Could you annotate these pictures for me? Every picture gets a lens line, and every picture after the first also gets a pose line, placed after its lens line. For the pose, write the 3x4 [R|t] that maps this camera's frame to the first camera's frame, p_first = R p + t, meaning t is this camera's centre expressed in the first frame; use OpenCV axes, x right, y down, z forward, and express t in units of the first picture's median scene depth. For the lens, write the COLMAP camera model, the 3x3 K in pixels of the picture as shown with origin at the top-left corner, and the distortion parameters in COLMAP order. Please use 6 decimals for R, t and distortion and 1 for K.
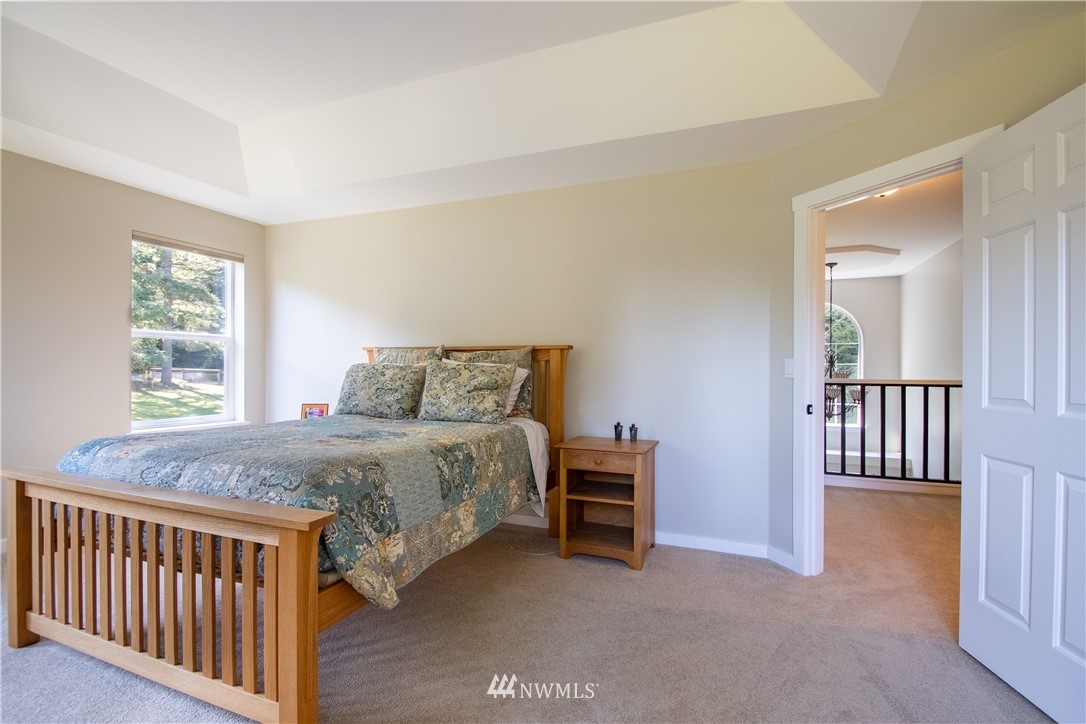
lens RADIAL K [[509.5, 0, 549.0], [0, 509.5, 366.6], [0, 0, 1]] dist [0.000077, 0.000025]
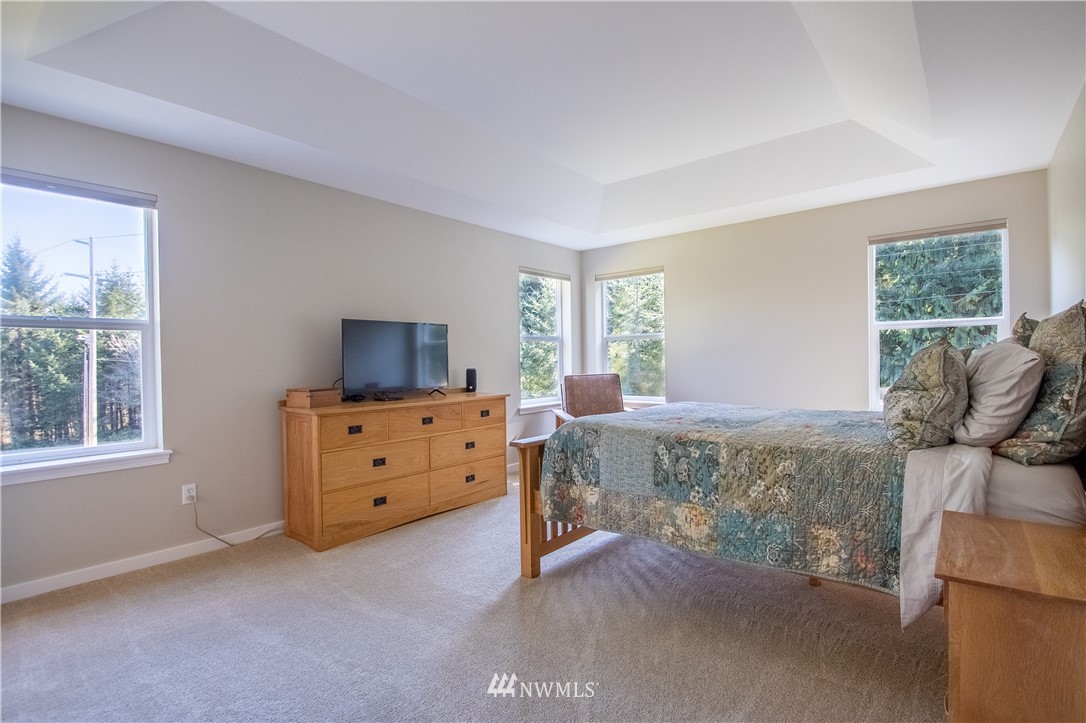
lens RADIAL K [[509.5, 0, 549.0], [0, 509.5, 366.1], [0, 0, 1]] dist [0.000077, 0.000025]
pose [[-0.299553, 0.011228, -0.954013, 0.800269], [0.014889, 0.999864, 0.007093, 0.008265], [0.953963, -0.012080, -0.299680, 1.060532]]
